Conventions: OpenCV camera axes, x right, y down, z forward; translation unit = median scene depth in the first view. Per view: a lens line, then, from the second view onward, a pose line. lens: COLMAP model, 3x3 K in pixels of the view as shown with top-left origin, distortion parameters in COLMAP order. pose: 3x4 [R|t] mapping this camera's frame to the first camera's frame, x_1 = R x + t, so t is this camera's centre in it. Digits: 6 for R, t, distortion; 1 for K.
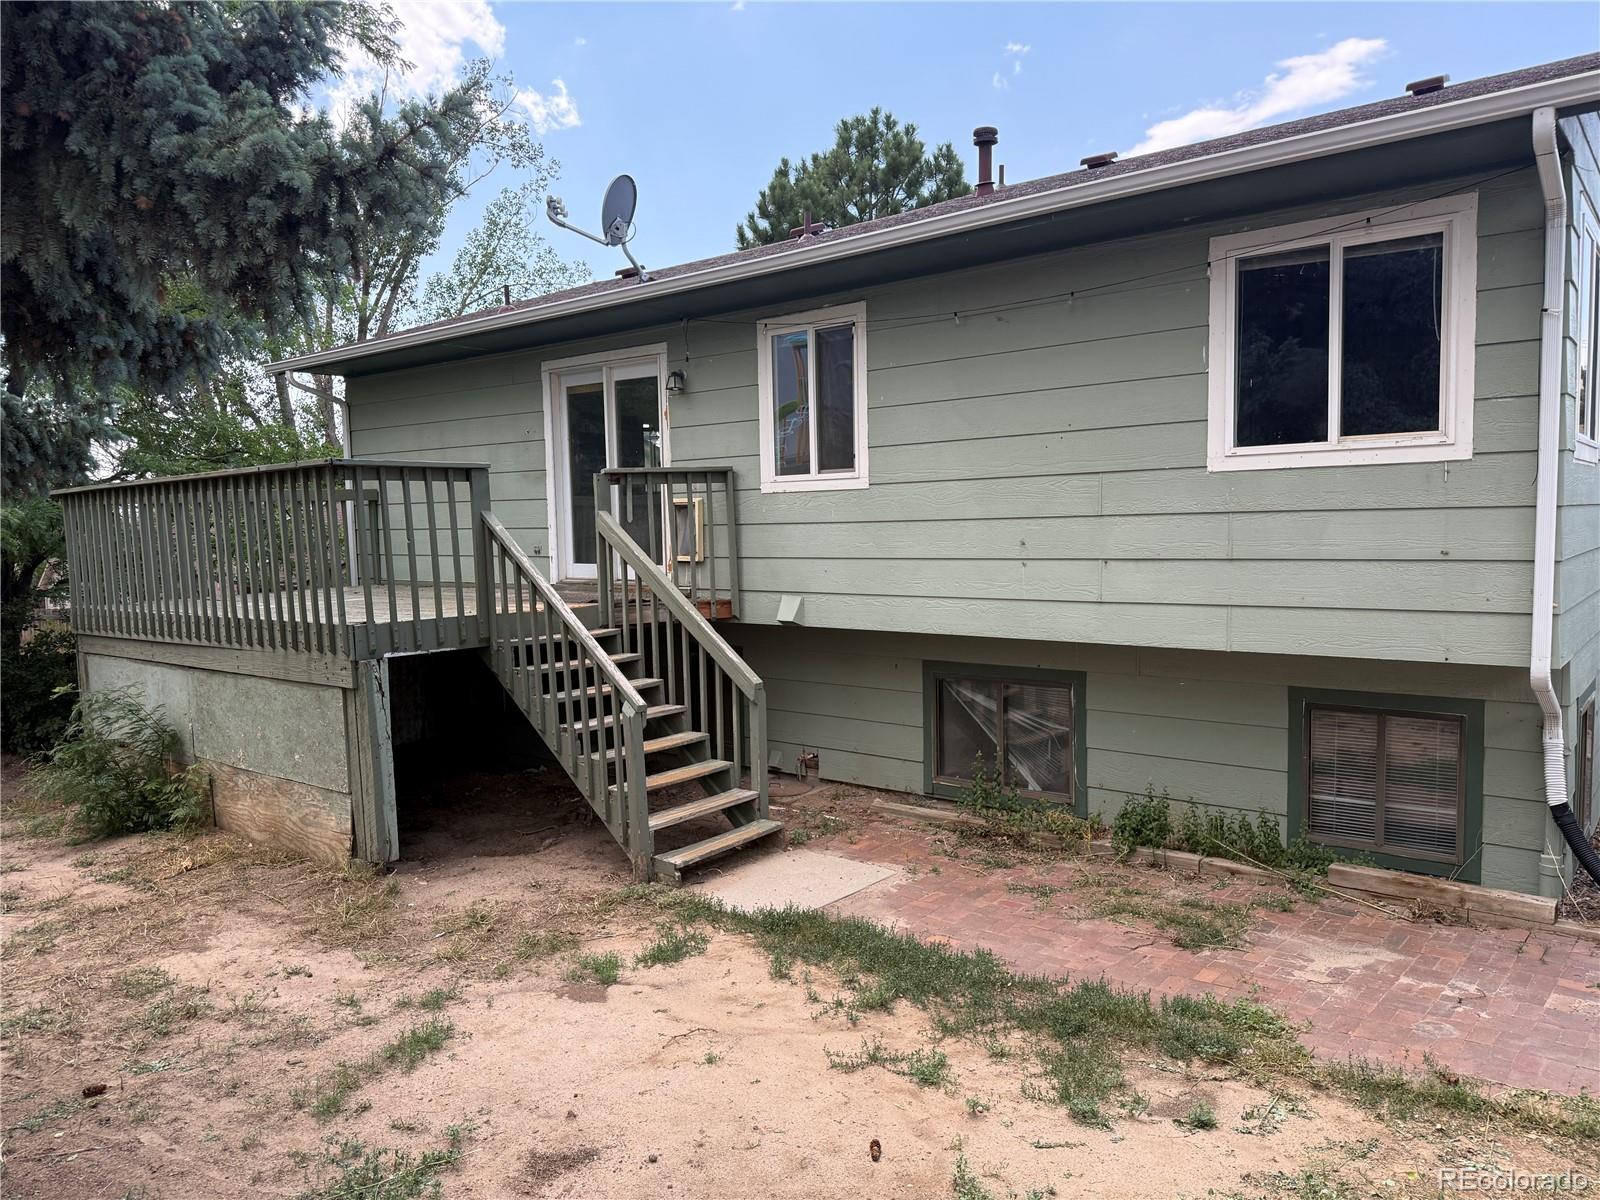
lens RADIAL K [[1111.6, 0, 807.6], [0, 1111.6, 605.1], [0, 0, 1]] dist [0.177888, -0.302812]
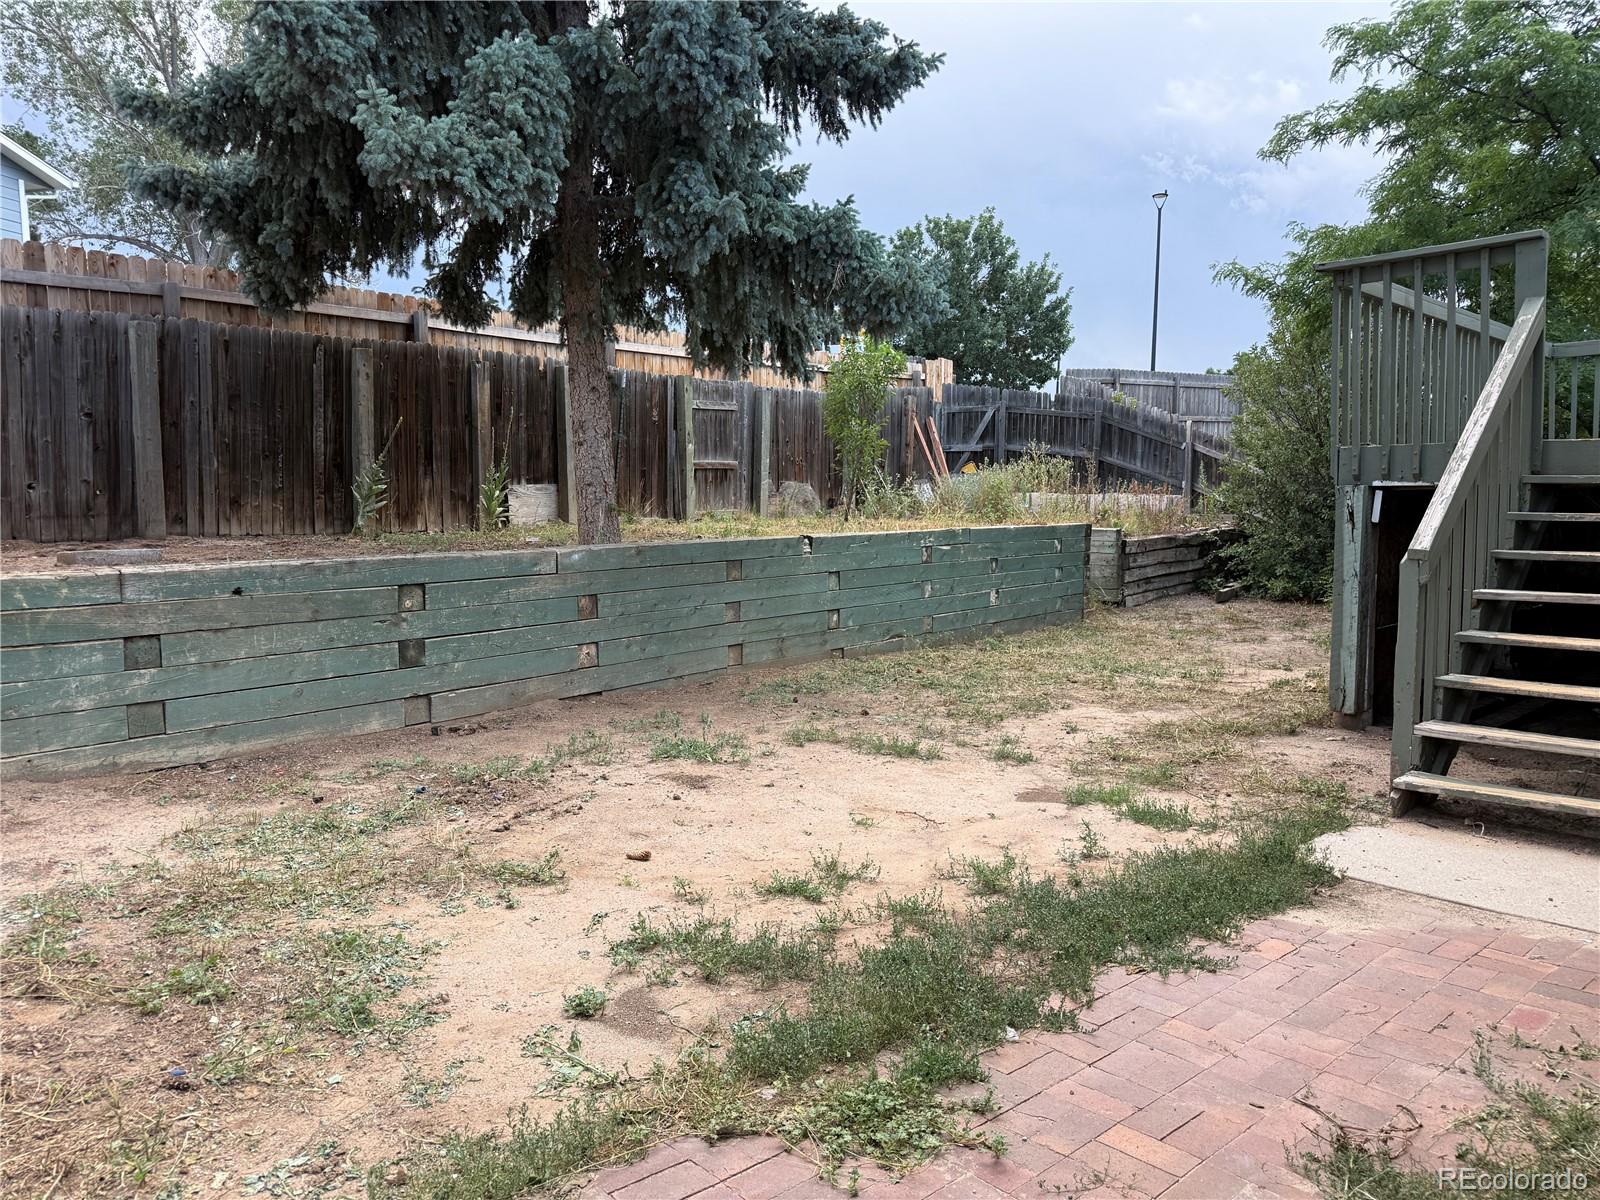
lens RADIAL K [[1111.6, 0, 807.6], [0, 1111.6, 605.1], [0, 0, 1]] dist [0.177888, -0.302812]
pose [[-0.110089, 0.114032, -0.987359, 0.808358], [-0.068502, 0.990164, 0.121994, 0.087538], [0.991558, 0.081066, -0.101195, 0.961322]]
